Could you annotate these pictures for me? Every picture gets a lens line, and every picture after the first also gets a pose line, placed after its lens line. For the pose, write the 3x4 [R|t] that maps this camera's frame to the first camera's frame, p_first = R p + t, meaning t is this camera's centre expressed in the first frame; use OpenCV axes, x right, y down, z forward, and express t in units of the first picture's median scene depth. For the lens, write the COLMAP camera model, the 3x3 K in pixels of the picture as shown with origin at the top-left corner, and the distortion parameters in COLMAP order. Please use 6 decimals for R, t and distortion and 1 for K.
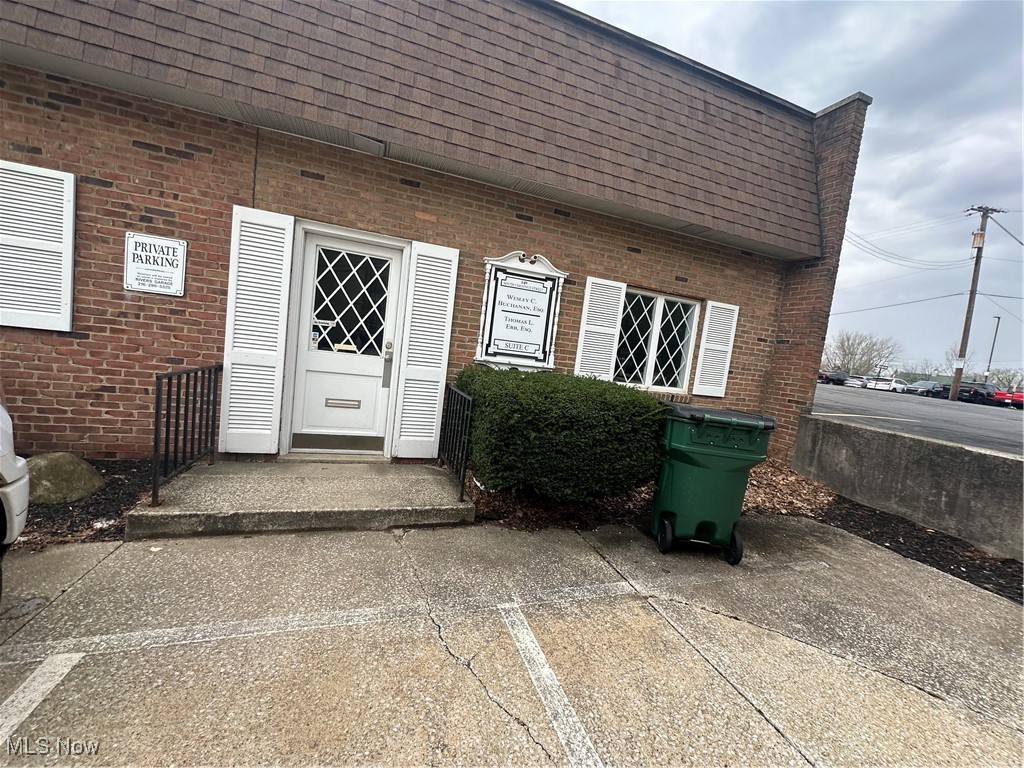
lens RADIAL K [[409.4, 0, 510.6], [0, 409.4, 382.2], [0, 0, 1]] dist [0.002342, 0.000739]
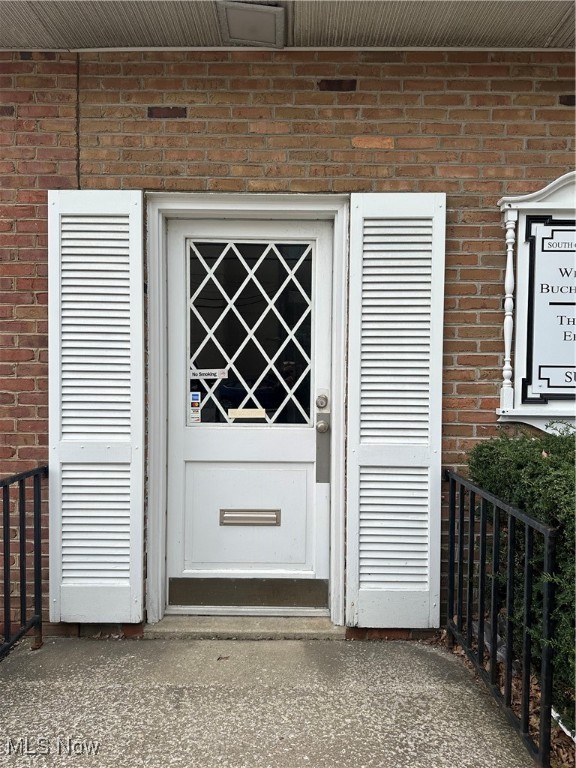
lens RADIAL K [[538.8, 0, 288.5], [0, 538.8, 385.2], [0, 0, 1]] dist [0.001398, -0.000583]
pose [[0.937961, -0.106064, -0.330122, -0.114985], [0.076066, 0.991817, -0.102536, -0.046845], [0.338296, 0.071064, 0.938353, 0.357872]]
